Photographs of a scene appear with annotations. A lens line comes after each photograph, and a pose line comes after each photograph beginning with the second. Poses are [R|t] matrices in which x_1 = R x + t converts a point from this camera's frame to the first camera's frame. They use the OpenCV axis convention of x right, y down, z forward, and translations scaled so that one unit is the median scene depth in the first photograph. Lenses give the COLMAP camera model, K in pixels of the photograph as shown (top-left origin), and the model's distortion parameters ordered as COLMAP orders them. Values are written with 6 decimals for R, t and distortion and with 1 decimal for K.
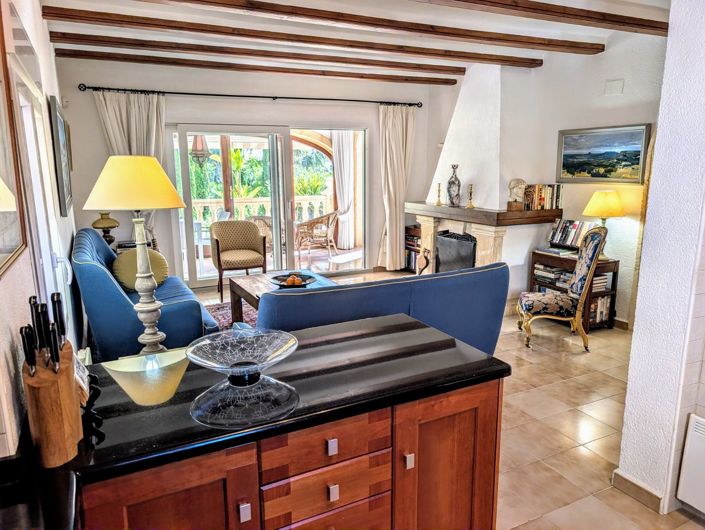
lens RADIAL K [[507.7, 0, 351.7], [0, 507.7, 260.2], [0, 0, 1]] dist [0.026498, -0.023551]
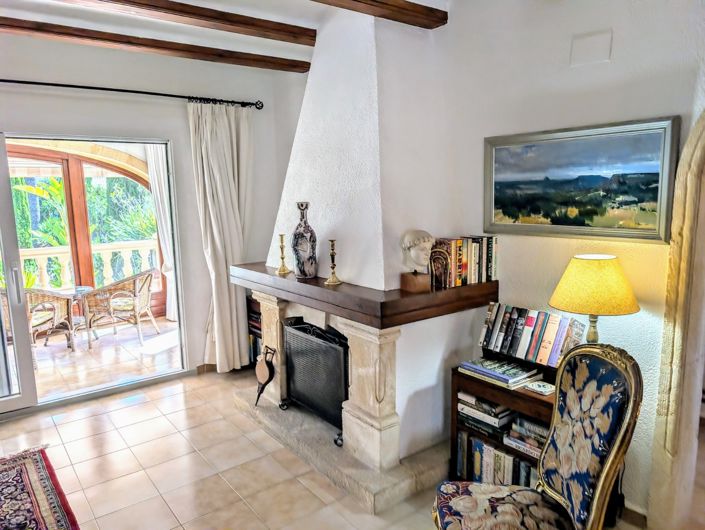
lens RADIAL K [[507.7, 0, 348.8], [0, 507.7, 266.1], [0, 0, 1]] dist [0.026498, -0.023551]
pose [[0.980935, -0.045421, 0.188953, 0.157315], [0.052445, 0.998100, -0.032335, -0.108617], [-0.187125, 0.041628, 0.981454, 0.503446]]
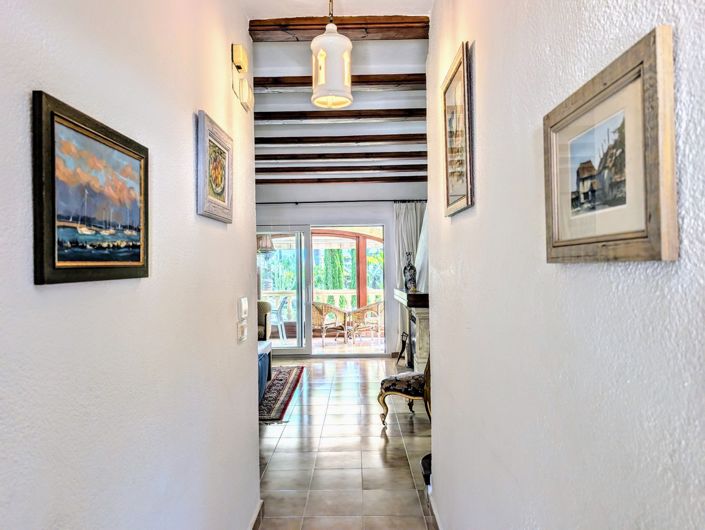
lens RADIAL K [[507.7, 0, 353.5], [0, 507.7, 265.0], [0, 0, 1]] dist [0.026498, -0.023551]
pose [[0.895562, -0.010306, -0.444818, 0.618806], [-0.076428, 0.981309, -0.176611, 0.039599], [0.438324, 0.192163, 0.878035, 0.018270]]
